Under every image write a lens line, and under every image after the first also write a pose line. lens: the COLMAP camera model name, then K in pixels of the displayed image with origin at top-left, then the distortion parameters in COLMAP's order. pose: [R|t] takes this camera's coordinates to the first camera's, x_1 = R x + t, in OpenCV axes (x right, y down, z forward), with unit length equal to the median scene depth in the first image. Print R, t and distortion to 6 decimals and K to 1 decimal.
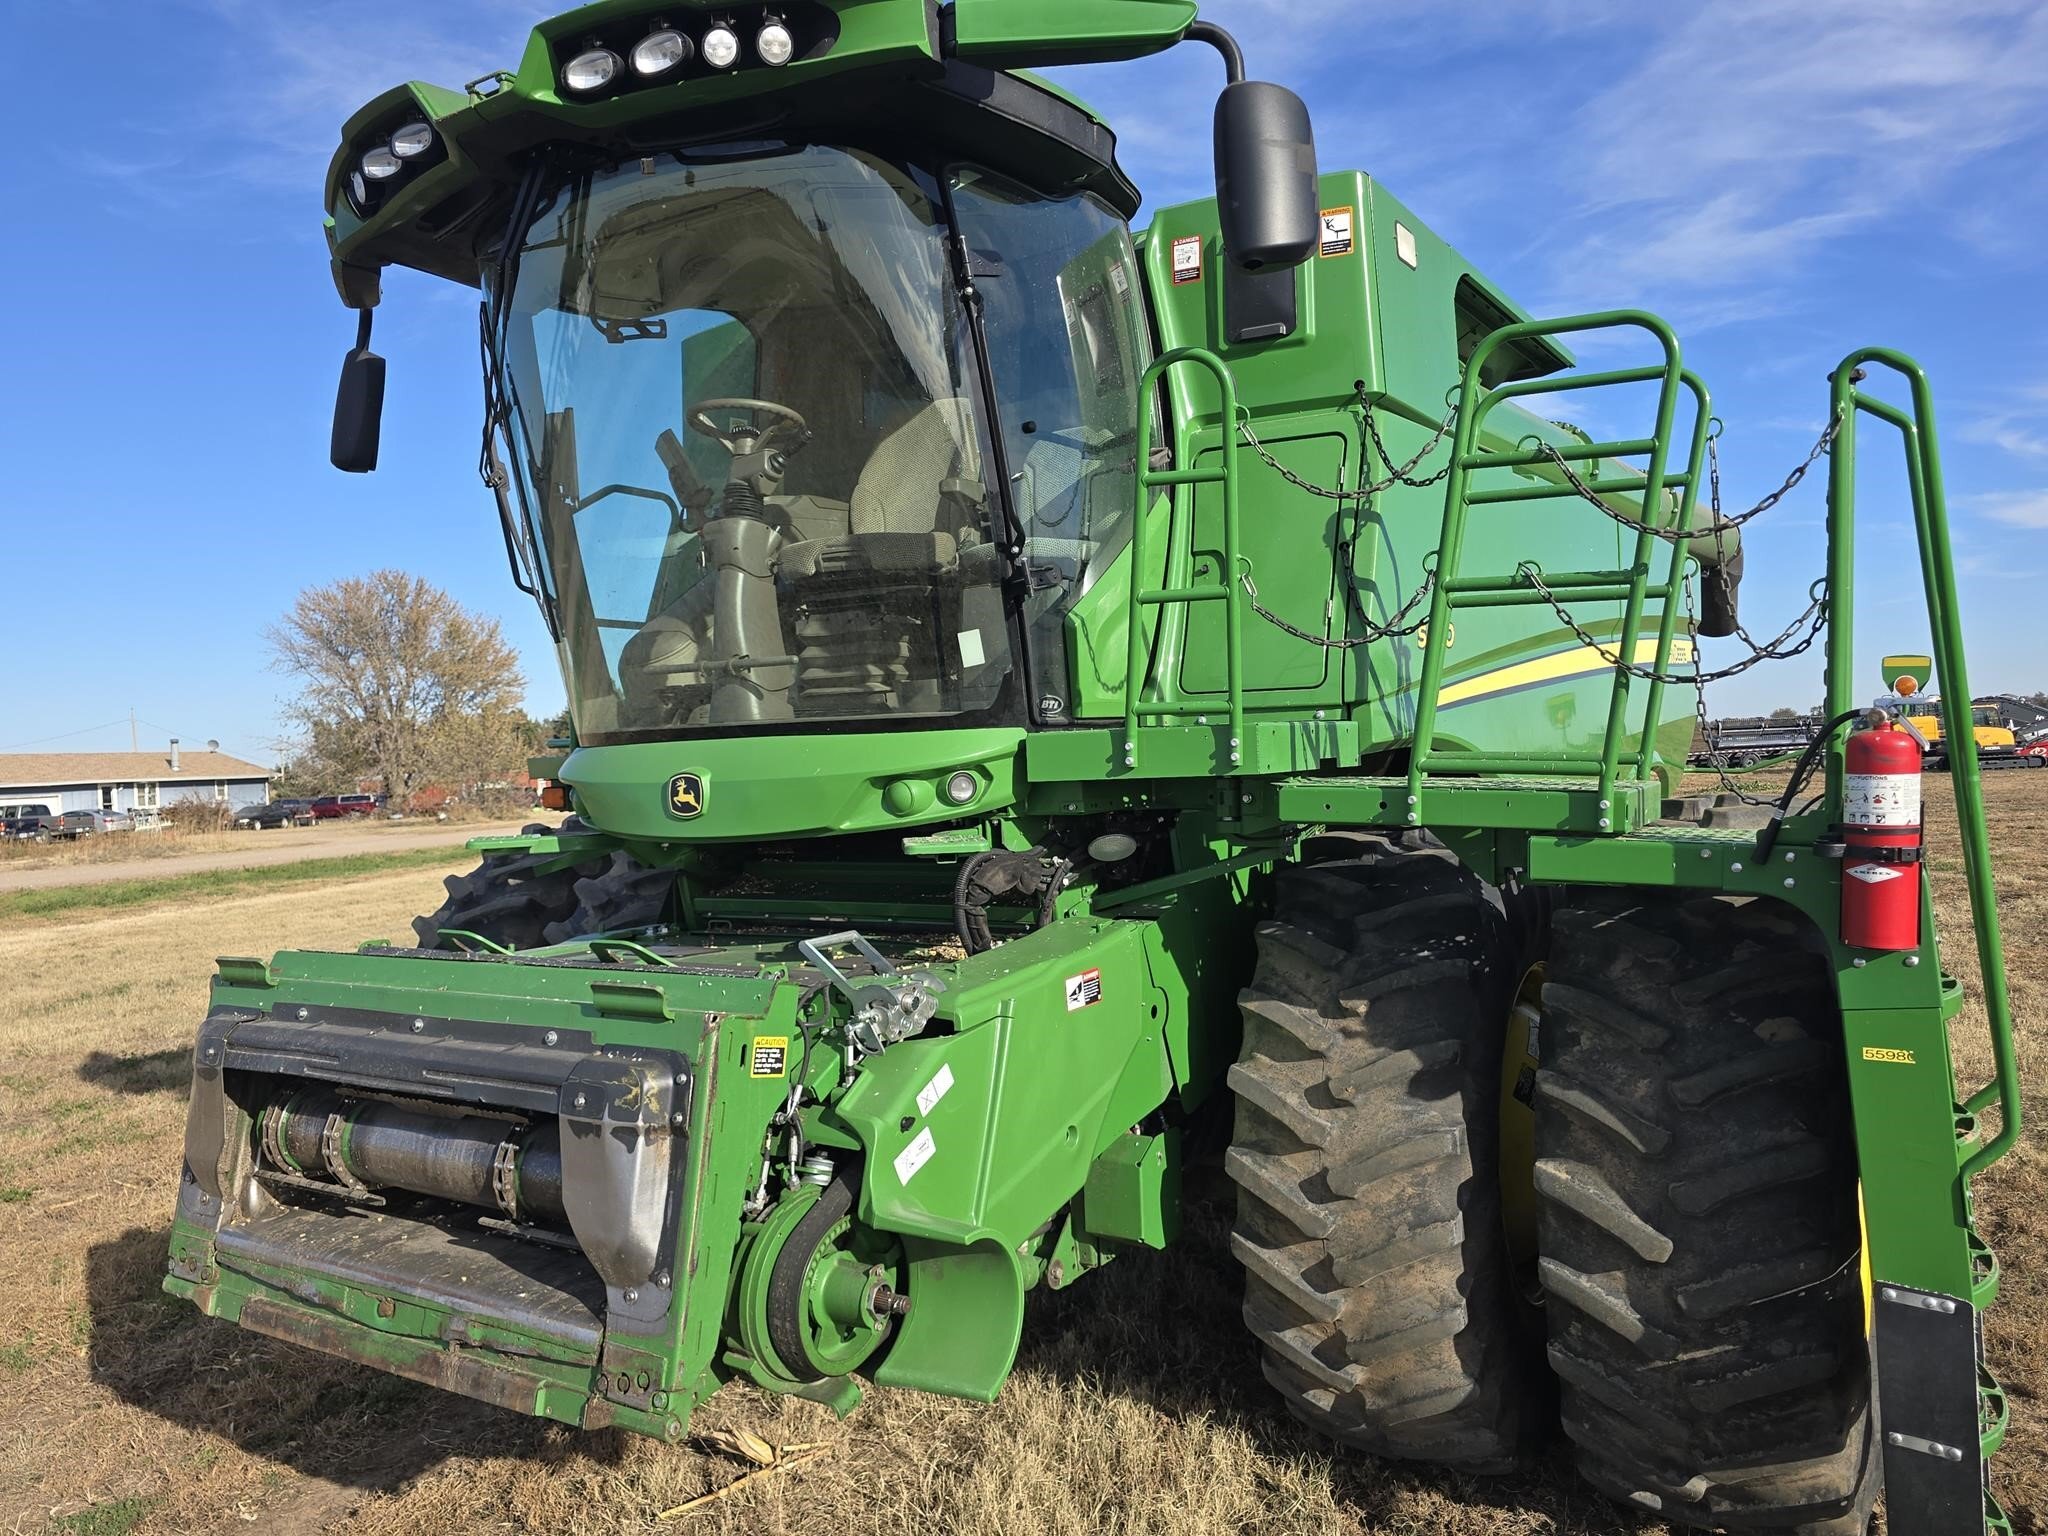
lens RADIAL K [[1474.5, 0, 1023.5], [0, 1474.5, 752.6], [0, 0, 1]] dist [0.065734, -0.062031]
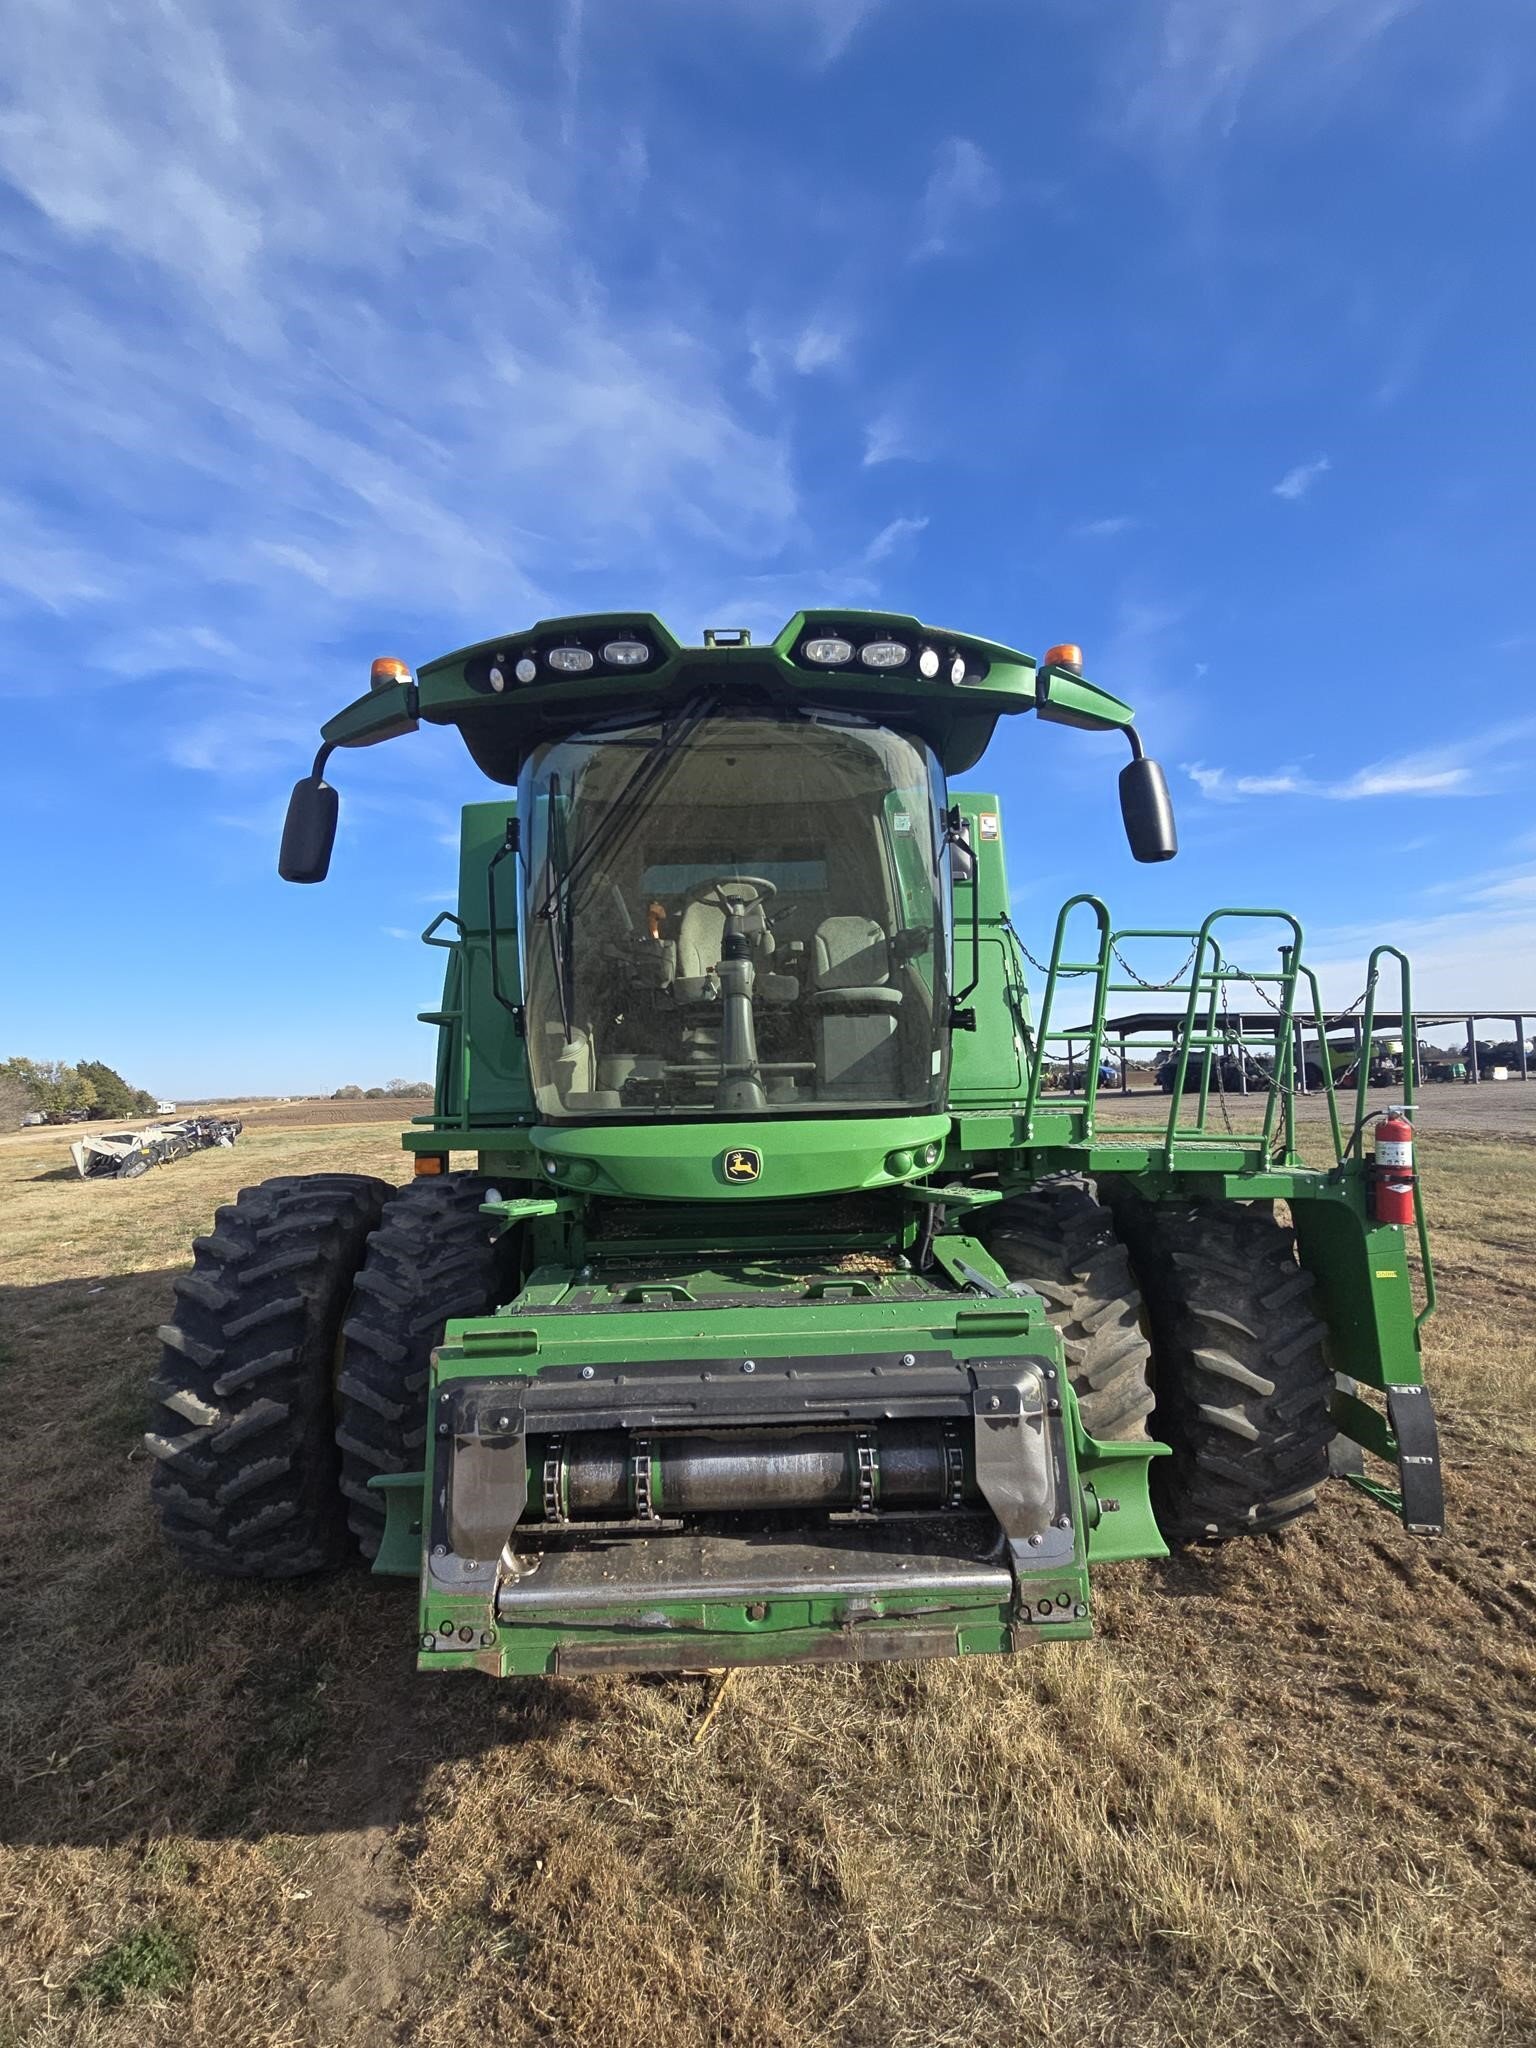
lens RADIAL K [[954.1, 0, 756.8], [0, 954.1, 1024.8], [0, 0, 1]] dist [0.002950, 0.001711]
pose [[0.825015, 0.049748, 0.562917, -0.801424], [-0.002883, 0.996475, -0.083838, -0.028890], [-0.565104, 0.067545, 0.822250, 0.311536]]
